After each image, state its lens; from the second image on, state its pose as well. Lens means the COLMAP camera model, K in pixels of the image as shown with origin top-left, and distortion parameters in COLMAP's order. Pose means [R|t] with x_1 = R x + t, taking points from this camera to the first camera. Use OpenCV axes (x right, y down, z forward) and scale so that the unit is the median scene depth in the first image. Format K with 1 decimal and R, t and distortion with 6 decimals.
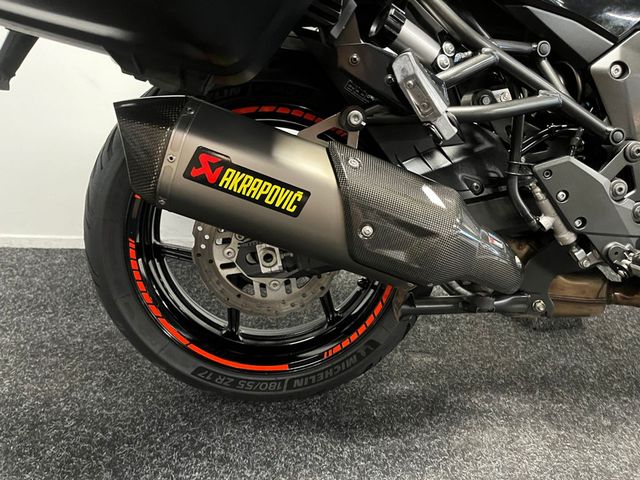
lens RADIAL K [[482.2, 0, 320.0], [0, 482.2, 240.0], [0, 0, 1]] dist [0.071685, -0.097673]
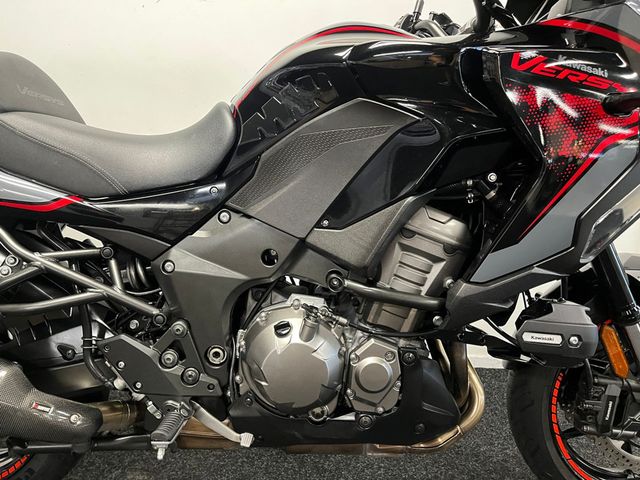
lens RADIAL K [[482.2, 0, 320.0], [0, 482.2, 240.0], [0, 0, 1]] dist [0.071685, -0.097673]
pose [[0.997788, -0.000797, -0.066469, 1.018466], [-0.007251, 0.992657, -0.120747, -0.244320], [0.066078, 0.120962, 0.990455, -0.253086]]
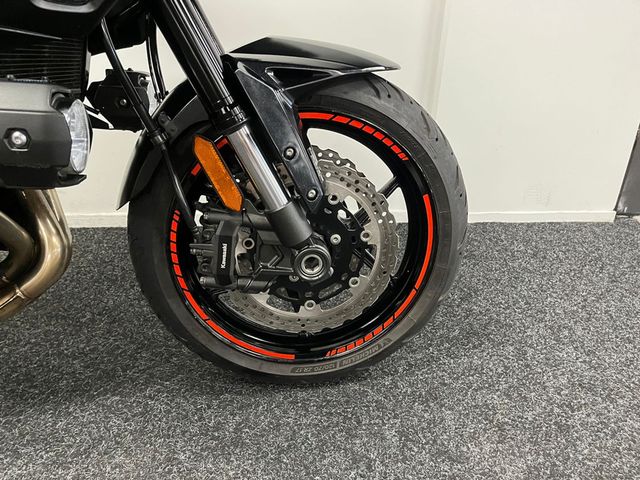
lens RADIAL K [[482.2, 0, 320.0], [0, 482.2, 240.0], [0, 0, 1]] dist [0.071685, -0.097673]
pose [[0.998597, -0.029801, 0.043774, 1.868623], [0.024132, 0.991892, 0.124768, -0.097737], [-0.047138, -0.123536, 0.991220, 0.200782]]
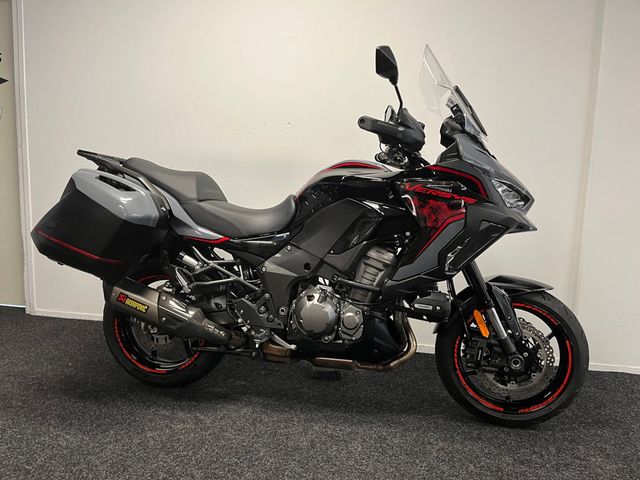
lens RADIAL K [[474.6, 0, 317.1], [0, 474.6, 244.5], [0, 0, 1]] dist [0.082121, -0.095783]
pose [[0.967570, 0.024167, -0.251445, 1.510946], [-0.071109, 0.981217, -0.179322, -0.004610], [0.242389, 0.191386, 0.951115, -1.541194]]
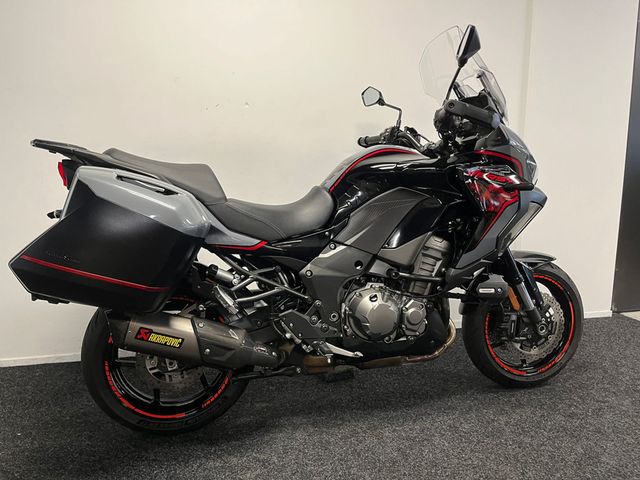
lens RADIAL K [[474.6, 0, 317.1], [0, 474.6, 244.5], [0, 0, 1]] dist [0.082121, -0.095783]
pose [[0.985472, -0.070638, 0.154452, 0.255924], [0.091891, 0.986562, -0.135102, -0.144584], [-0.142834, 0.147332, 0.978720, -1.367728]]
